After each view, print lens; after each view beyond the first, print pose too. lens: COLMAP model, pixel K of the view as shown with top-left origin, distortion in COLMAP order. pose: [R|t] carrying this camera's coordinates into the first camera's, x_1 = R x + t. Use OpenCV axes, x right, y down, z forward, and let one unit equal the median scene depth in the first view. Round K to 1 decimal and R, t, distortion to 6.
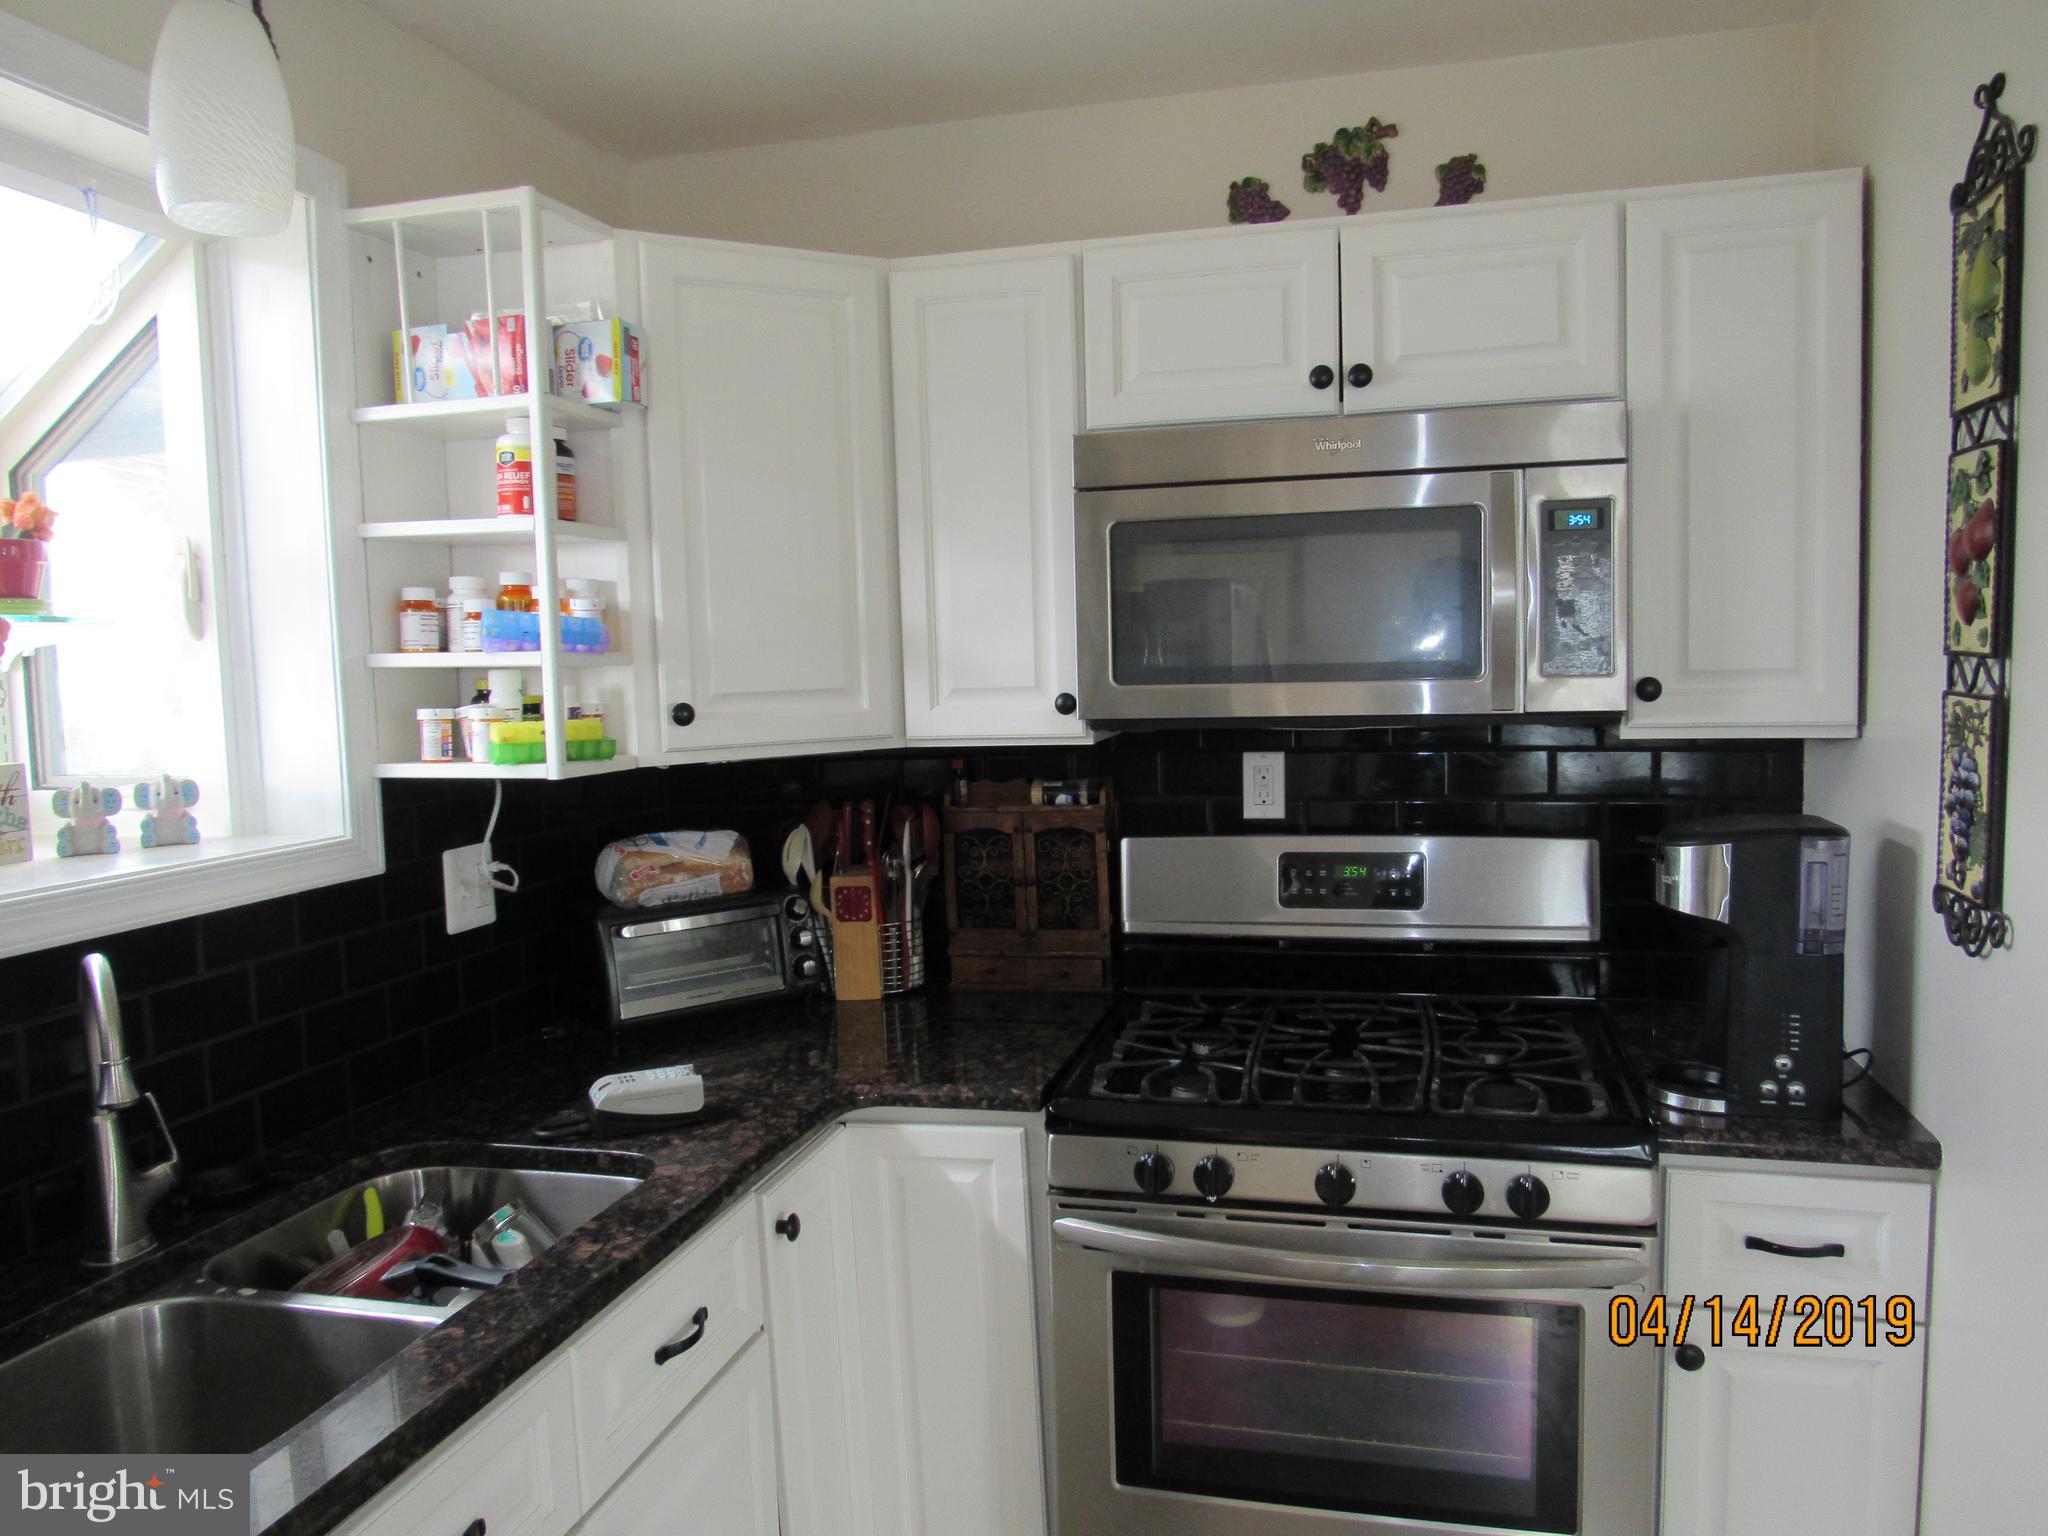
lens RADIAL K [[1460.7, 0, 1024.0], [0, 1460.7, 768.0], [0, 0, 1]] dist [-0.030385, 0.001927]
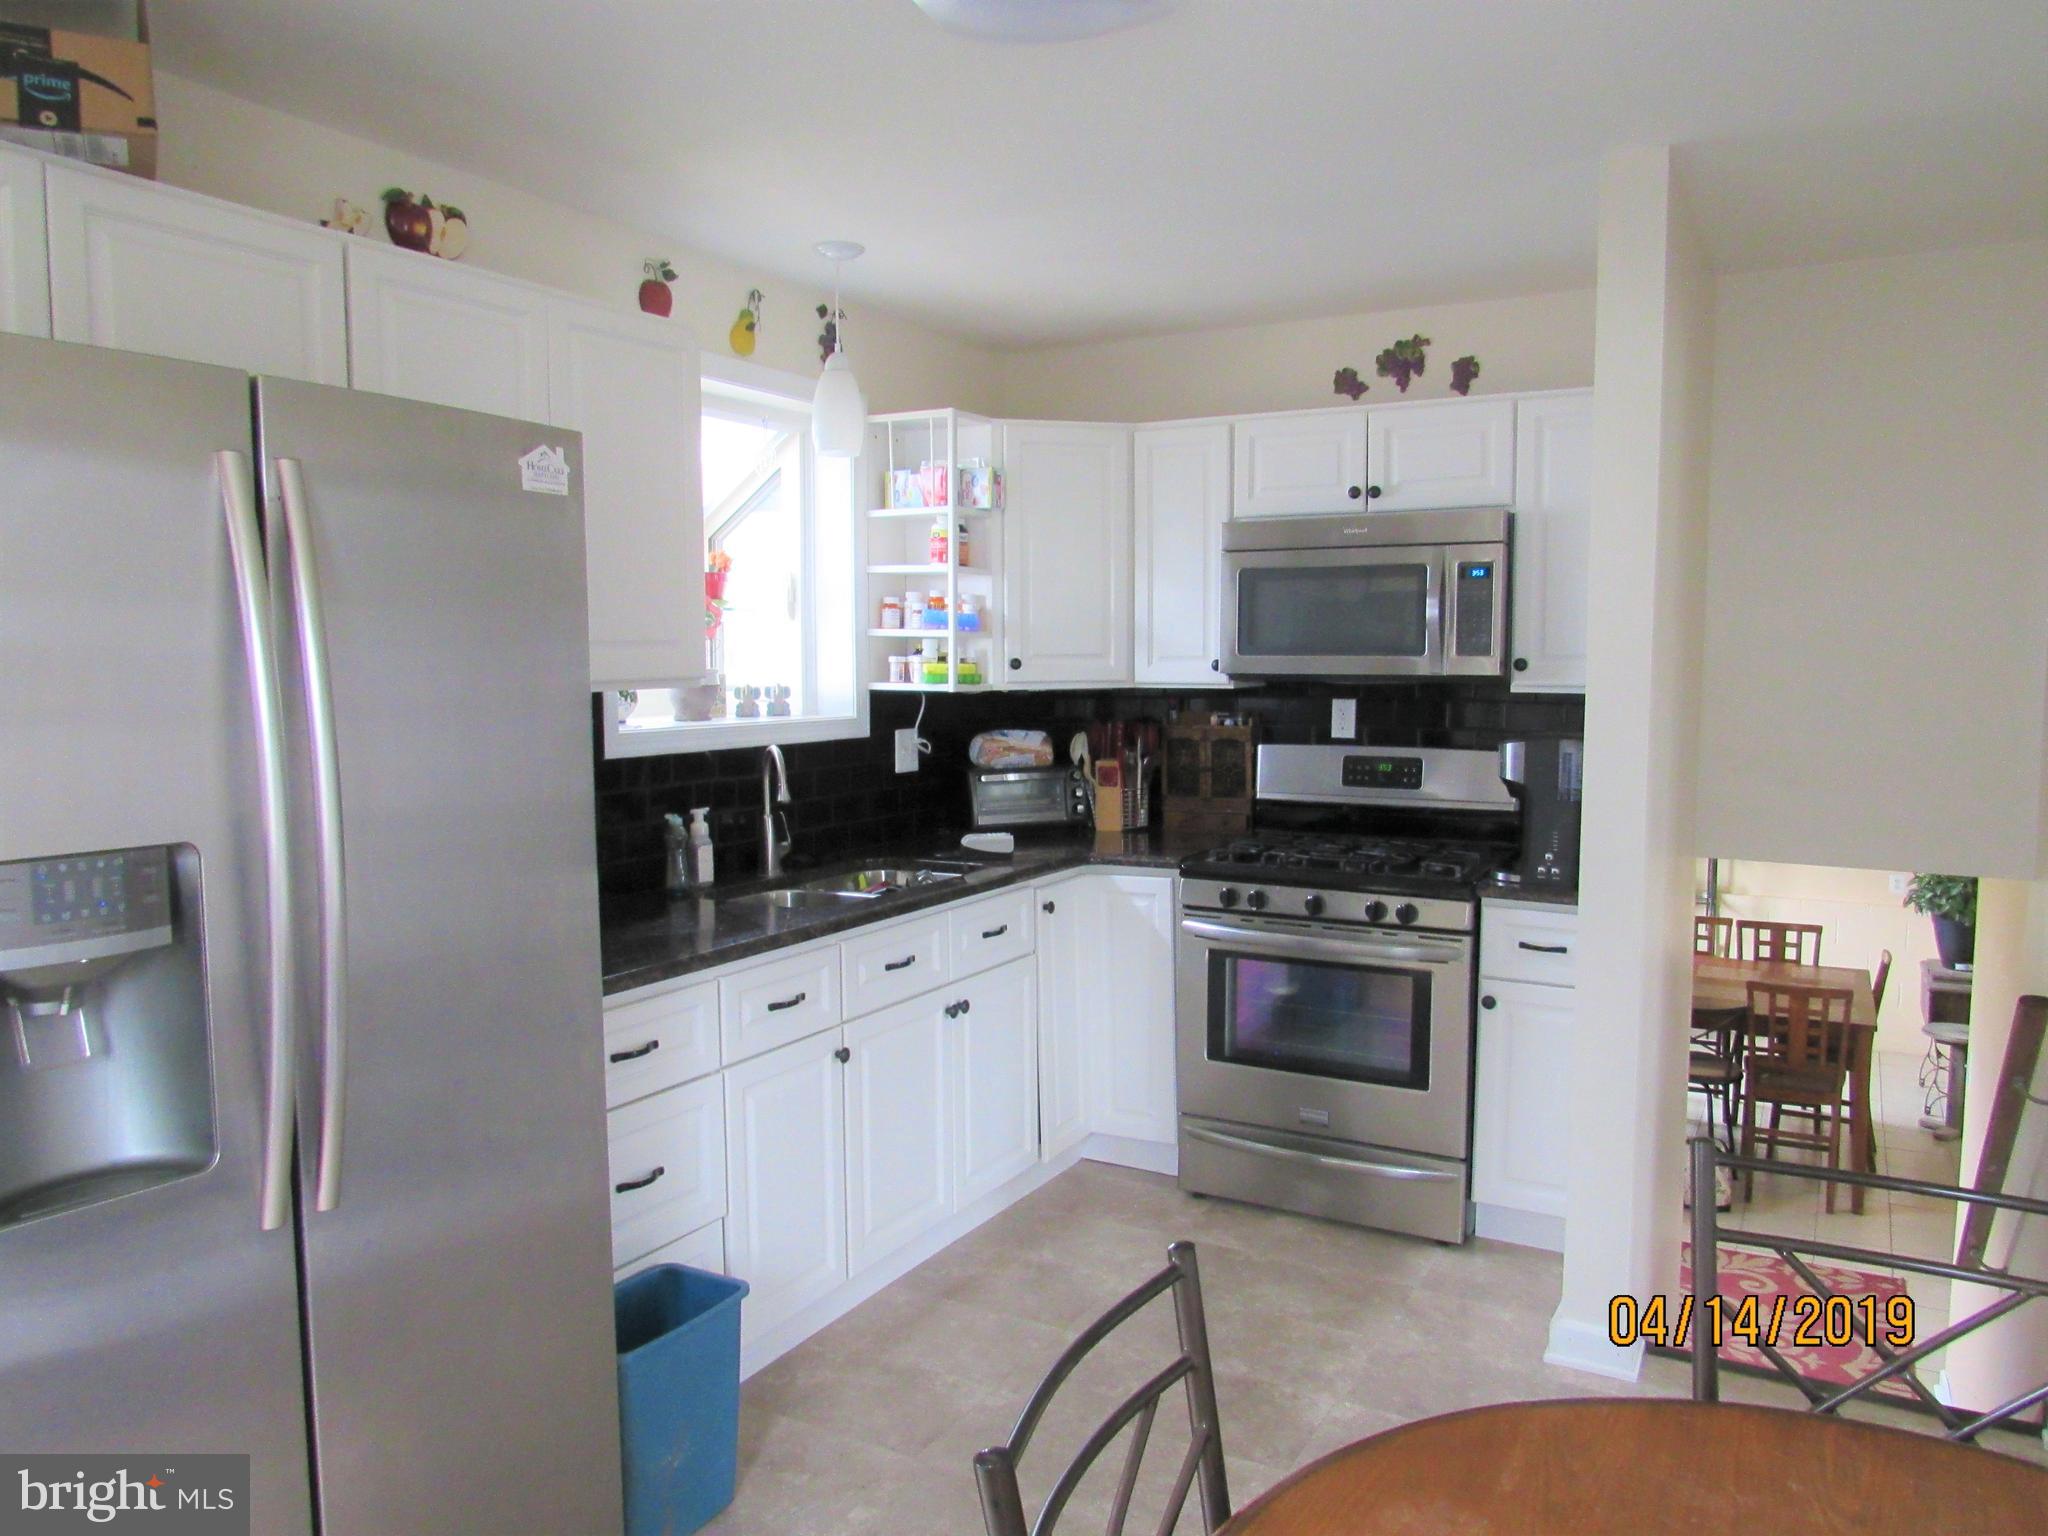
lens RADIAL K [[1460.7, 0, 1024.0], [0, 1460.7, 768.0], [0, 0, 1]] dist [-0.030385, 0.001927]
pose [[0.966580, 0.047055, -0.252009, 0.284258], [-0.045431, 0.998892, 0.012262, 0.079953], [0.252307, -0.000403, 0.967647, -0.916208]]
